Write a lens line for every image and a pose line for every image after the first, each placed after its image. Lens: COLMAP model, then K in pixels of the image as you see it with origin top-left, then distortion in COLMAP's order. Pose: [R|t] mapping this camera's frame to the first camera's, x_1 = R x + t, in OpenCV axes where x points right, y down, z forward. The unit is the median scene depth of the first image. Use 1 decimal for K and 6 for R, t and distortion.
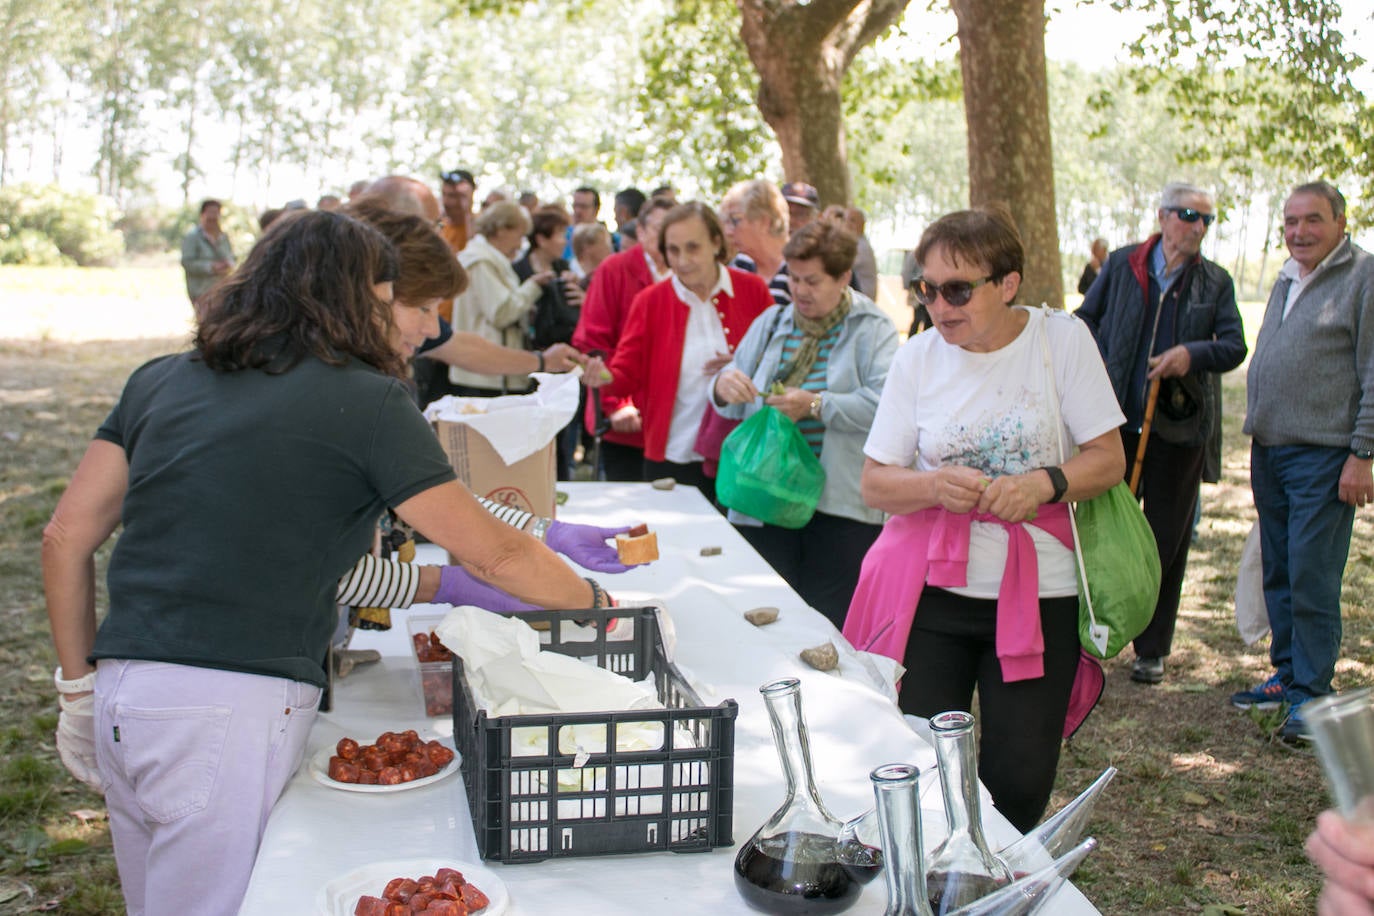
lens RADIAL K [[1601.3, 0, 695.4], [0, 1601.3, 433.4], [0, 0, 1]] dist [-0.101196, 0.166624]
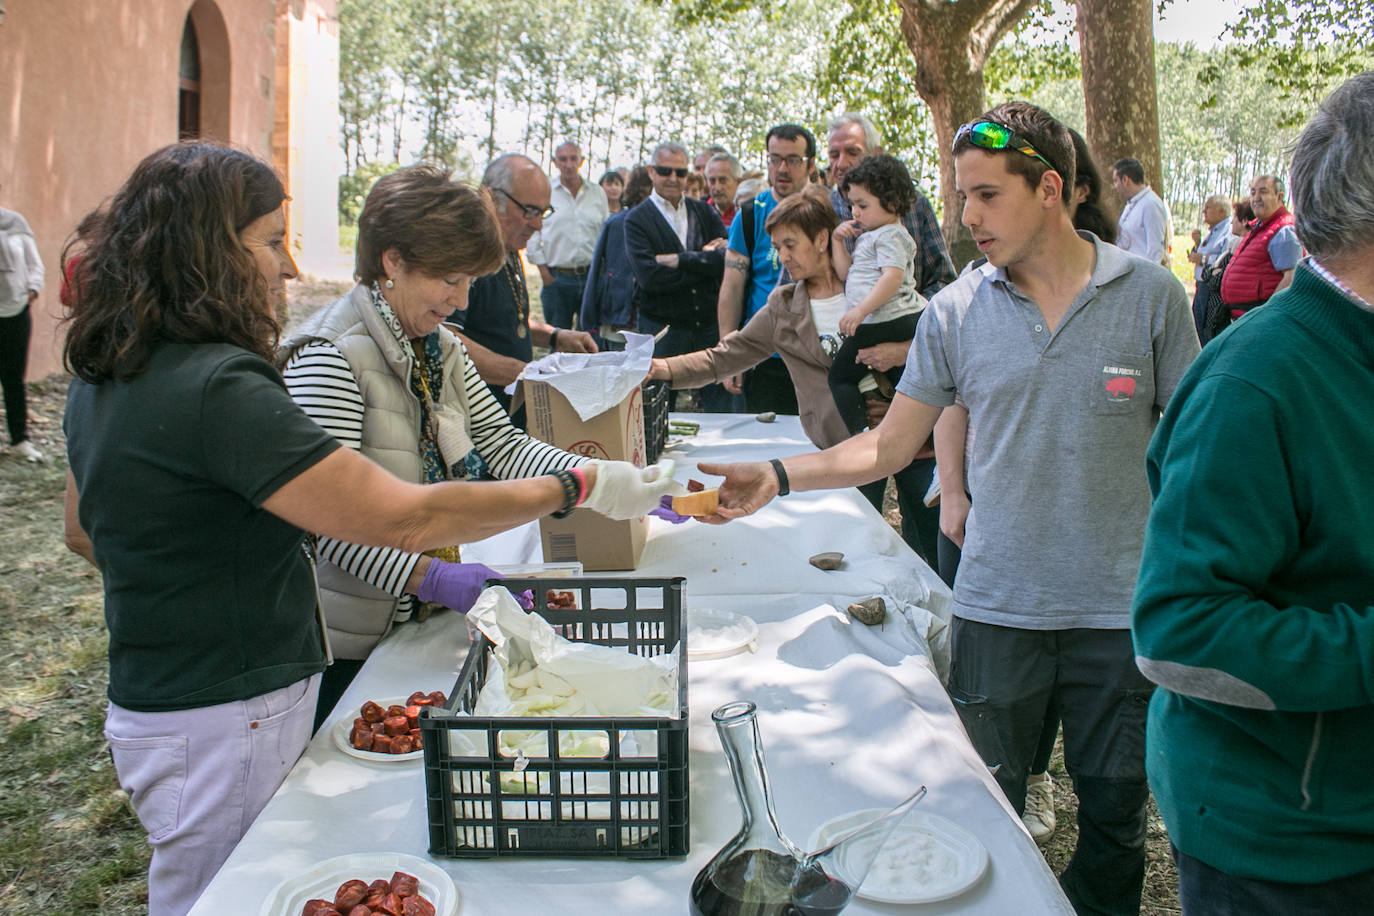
lens RADIAL K [[1234.9, 0, 679.3], [0, 1234.9, 428.3], [0, 0, 1]] dist [-0.181754, 0.178983]
pose [[0.985836, 0.008457, -0.167502, 0.019041], [0.002814, 0.997753, 0.066937, -0.006335], [0.167691, -0.066460, 0.983597, 0.040472]]
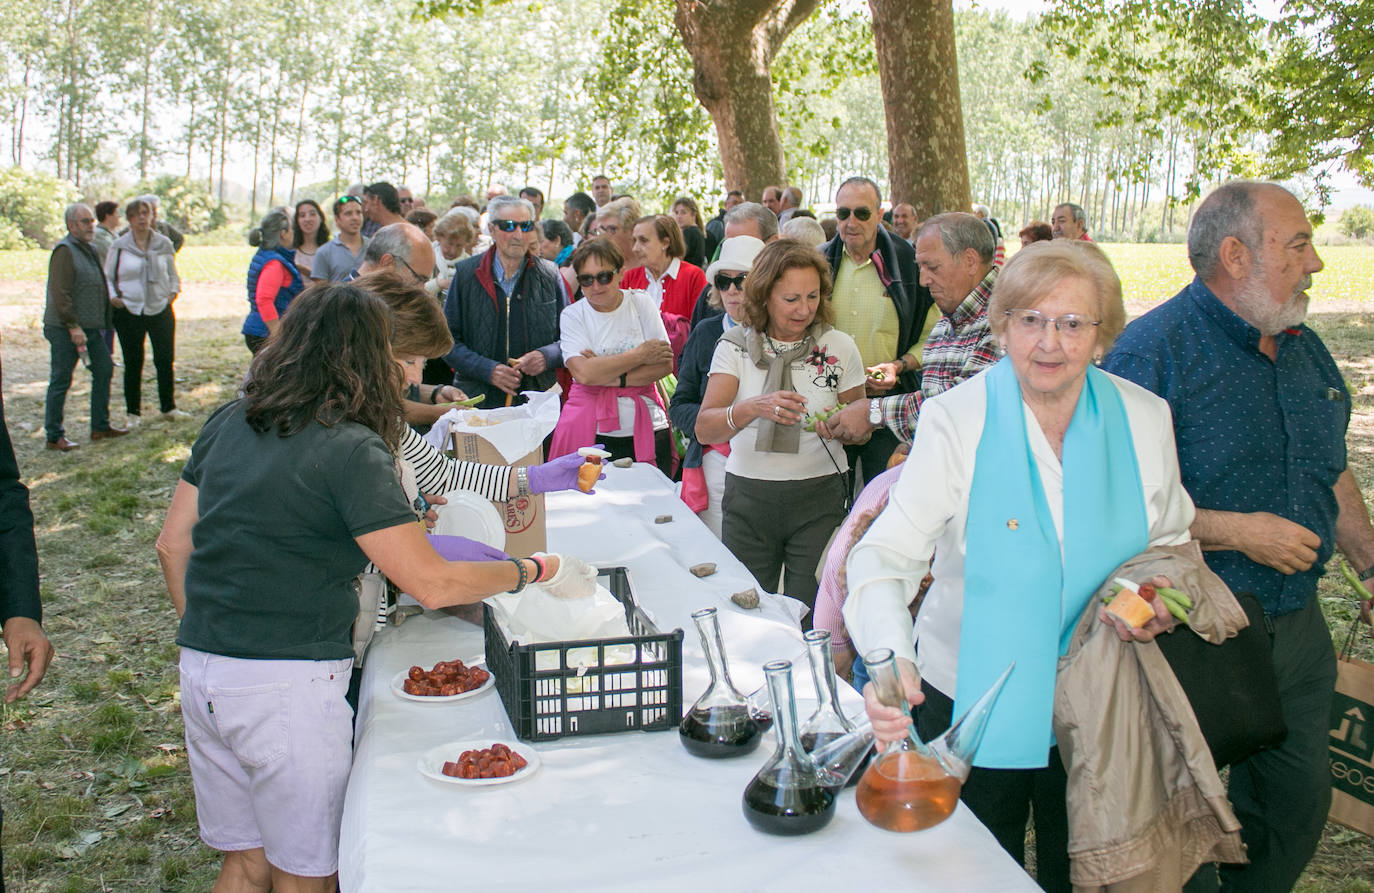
lens RADIAL K [[1594.7, 0, 649.1], [0, 1594.7, 372.4], [0, 0, 1]] dist [-0.127136, 0.217418]
pose [[0.999402, -0.034479, 0.002569, -0.000218], [0.034498, 0.999374, -0.007834, -0.008665], [-0.002297, 0.007918, 0.999966, -0.067995]]
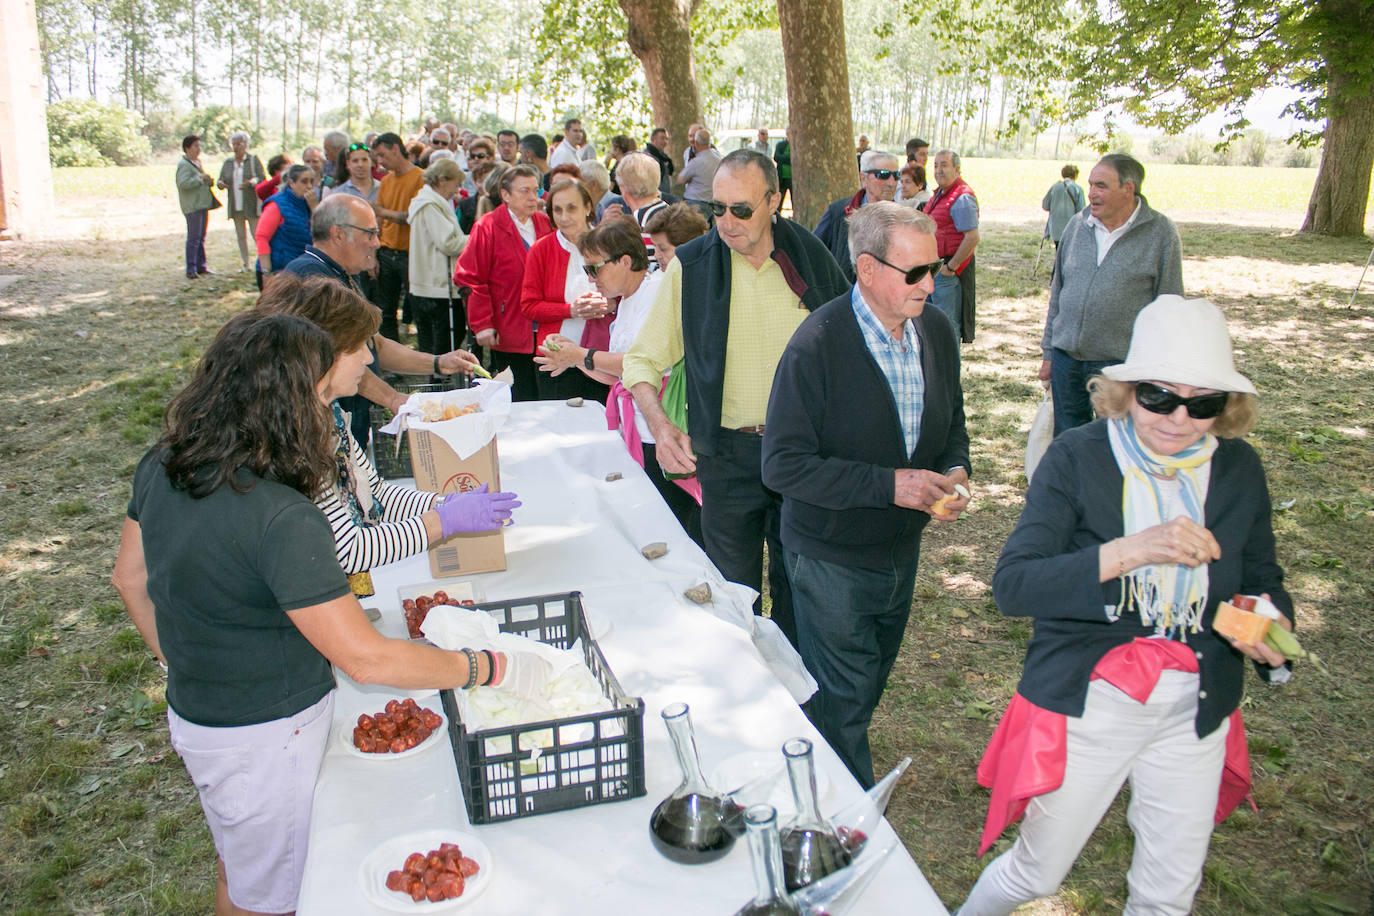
lens RADIAL K [[1169.9, 0, 694.5], [0, 1169.9, 436.5], [0, 0, 1]] dist [-0.163585, 0.159427]
pose [[0.995395, -0.051814, 0.080651, -0.000005], [0.038718, 0.986963, 0.156220, -0.029752], [-0.087694, -0.152378, 0.984424, 0.003788]]
